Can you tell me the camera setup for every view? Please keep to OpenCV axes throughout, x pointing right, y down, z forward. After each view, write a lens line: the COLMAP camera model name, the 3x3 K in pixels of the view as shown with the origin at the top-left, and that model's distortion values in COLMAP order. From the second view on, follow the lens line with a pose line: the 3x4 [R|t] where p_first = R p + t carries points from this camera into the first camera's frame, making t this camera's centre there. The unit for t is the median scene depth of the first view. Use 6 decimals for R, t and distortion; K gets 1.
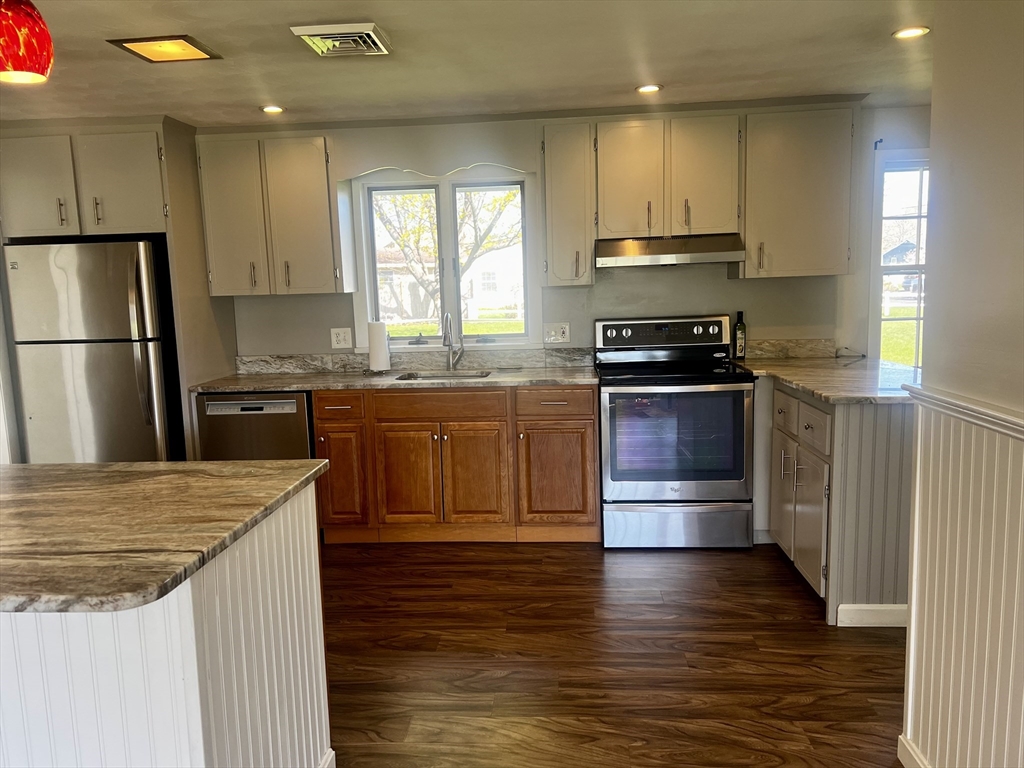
lens RADIAL K [[770.2, 0, 512.4], [0, 770.2, 386.6], [0, 0, 1]] dist [0.069128, -0.070162]
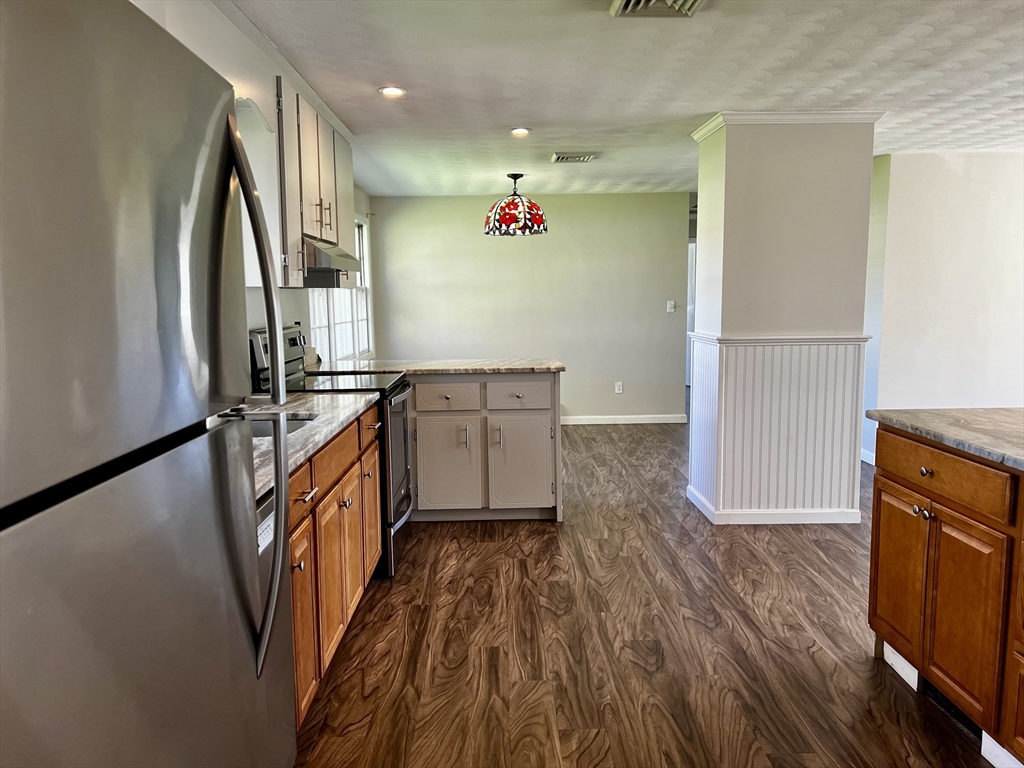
lens RADIAL K [[770.2, 0, 512.3], [0, 770.2, 390.1], [0, 0, 1]] dist [0.069128, -0.070162]
pose [[-0.098546, -0.091659, 0.990902, -0.801867], [0.139916, 0.984582, 0.104989, -0.085323], [-0.985247, 0.148990, -0.084202, 0.933358]]
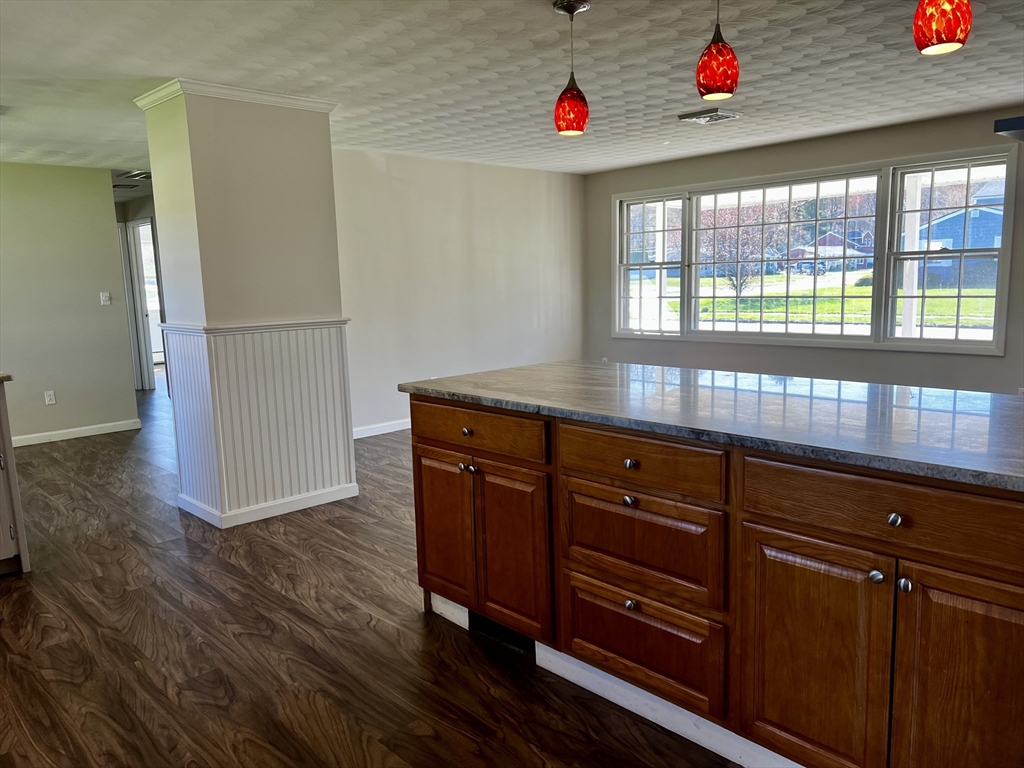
lens RADIAL K [[770.2, 0, 503.1], [0, 770.2, 389.2], [0, 0, 1]] dist [0.069128, -0.070162]
pose [[-0.730837, -0.046787, 0.680946, -0.711929], [0.140423, 0.966000, 0.217085, -0.089769], [-0.667951, 0.254274, -0.699419, 1.011108]]
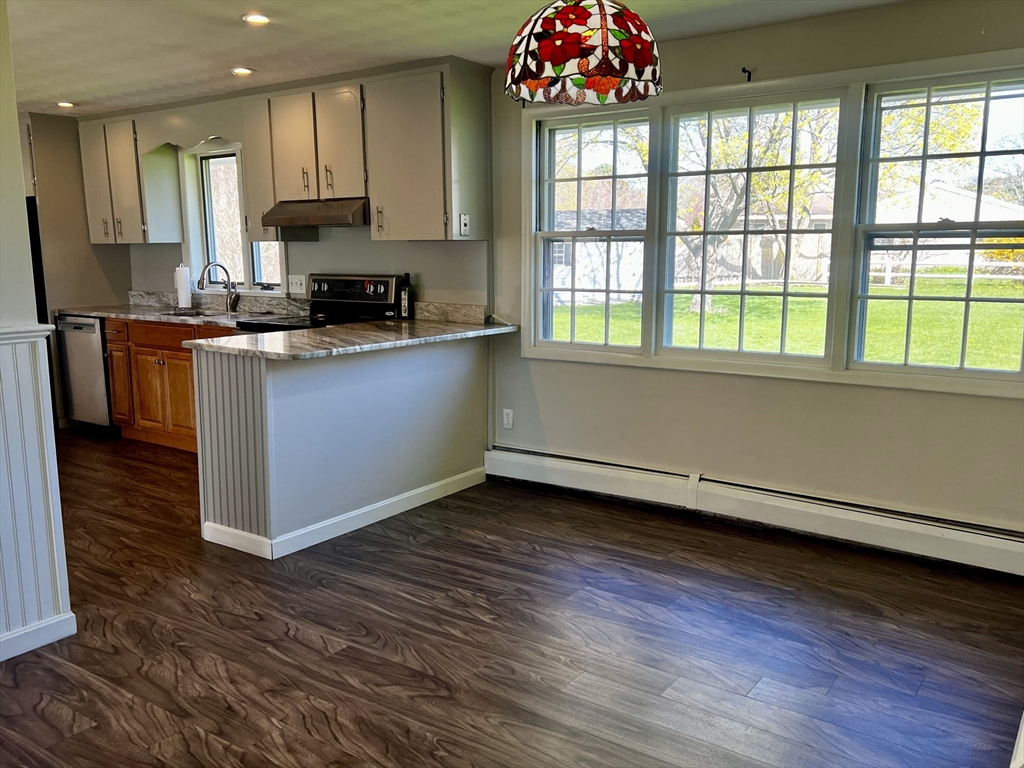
lens RADIAL K [[865.4, 0, 519.1], [0, 865.4, 383.2], [0, 0, 1]] dist [0.033353, -0.014604]
pose [[0.857885, 0.108523, -0.502252, 1.146214], [-0.090320, 0.994072, 0.060519, -0.038385], [0.505842, -0.006555, 0.862601, 0.089215]]
